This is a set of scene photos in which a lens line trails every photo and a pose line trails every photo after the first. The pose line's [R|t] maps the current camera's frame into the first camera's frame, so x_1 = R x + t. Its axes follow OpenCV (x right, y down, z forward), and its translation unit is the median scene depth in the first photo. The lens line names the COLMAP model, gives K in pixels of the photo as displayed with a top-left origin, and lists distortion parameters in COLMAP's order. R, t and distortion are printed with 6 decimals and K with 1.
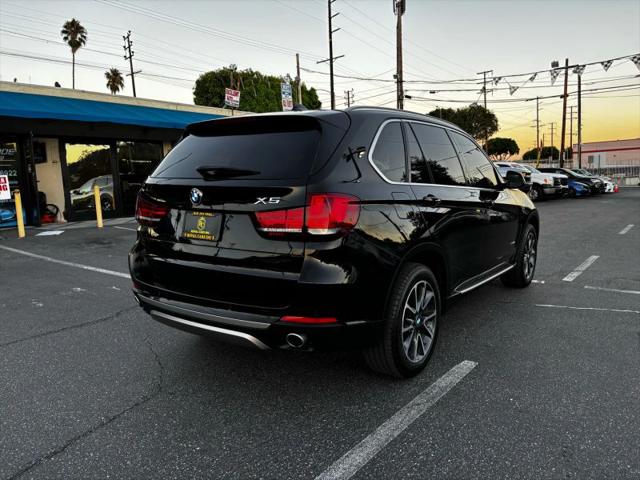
lens RADIAL K [[486.6, 0, 323.6], [0, 486.6, 242.7], [0, 0, 1]] dist [0.048137, -0.053365]
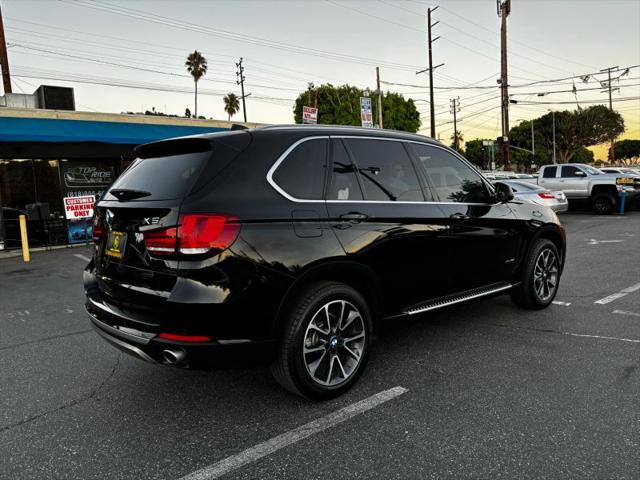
lens RADIAL K [[486.6, 0, 323.6], [0, 486.6, 242.7], [0, 0, 1]] dist [0.048137, -0.053365]
pose [[0.974941, 0.001073, -0.222461, 0.061599], [-0.006551, 0.999693, -0.023887, -0.002197], [0.222367, 0.024746, 0.974649, 0.007358]]
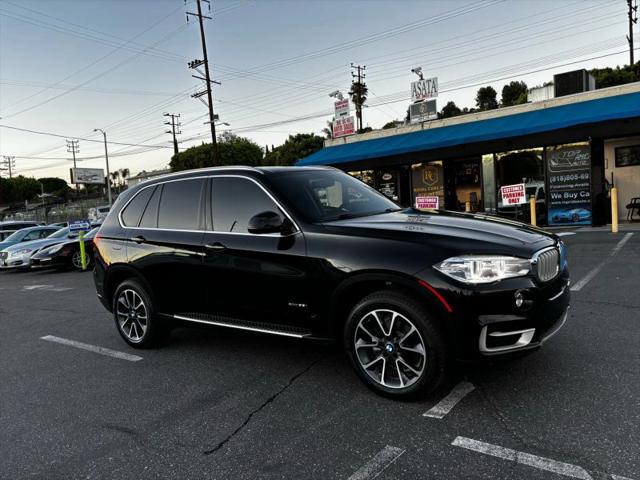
lens RADIAL K [[479.4, 0, 318.3], [0, 479.4, 246.4], [0, 0, 1]] dist [0.048723, -0.051778]
pose [[-0.017550, 0.109714, -0.993808, 0.272089], [-0.057755, 0.992190, 0.110555, -0.042470], [0.998177, 0.059338, -0.011076, 0.254516]]
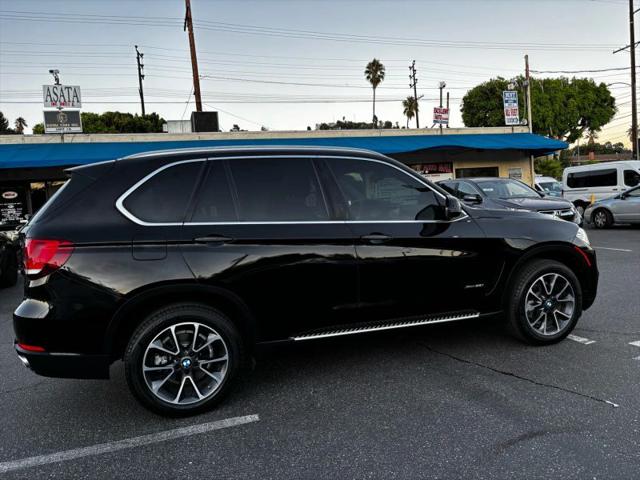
lens RADIAL K [[483.4, 0, 319.8], [0, 483.4, 252.6], [0, 0, 1]] dist [0.044602, -0.049718]
pose [[0.820432, 0.024676, -0.571211, 0.153971], [-0.030934, 0.999521, -0.001253, -0.011044], [0.570906, 0.018697, 0.820802, 0.054383]]
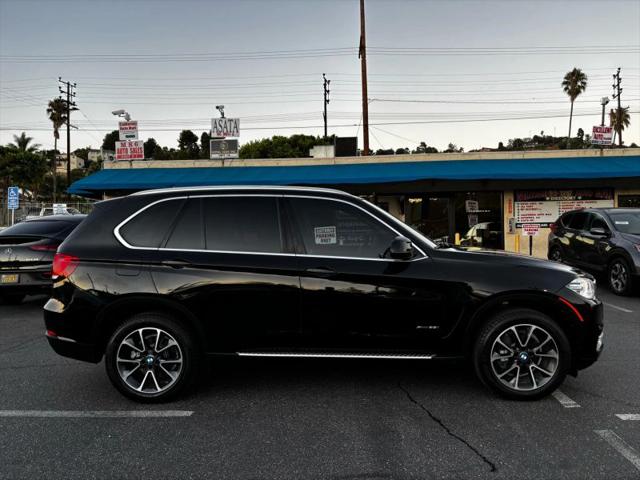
lens RADIAL K [[483.4, 0, 319.8], [0, 483.4, 252.6], [0, 0, 1]] dist [0.044602, -0.049718]
pose [[0.557865, 0.053509, -0.828205, 0.228099], [-0.108185, 0.994093, -0.008644, -0.023076], [0.822850, 0.094422, 0.560359, 0.101180]]
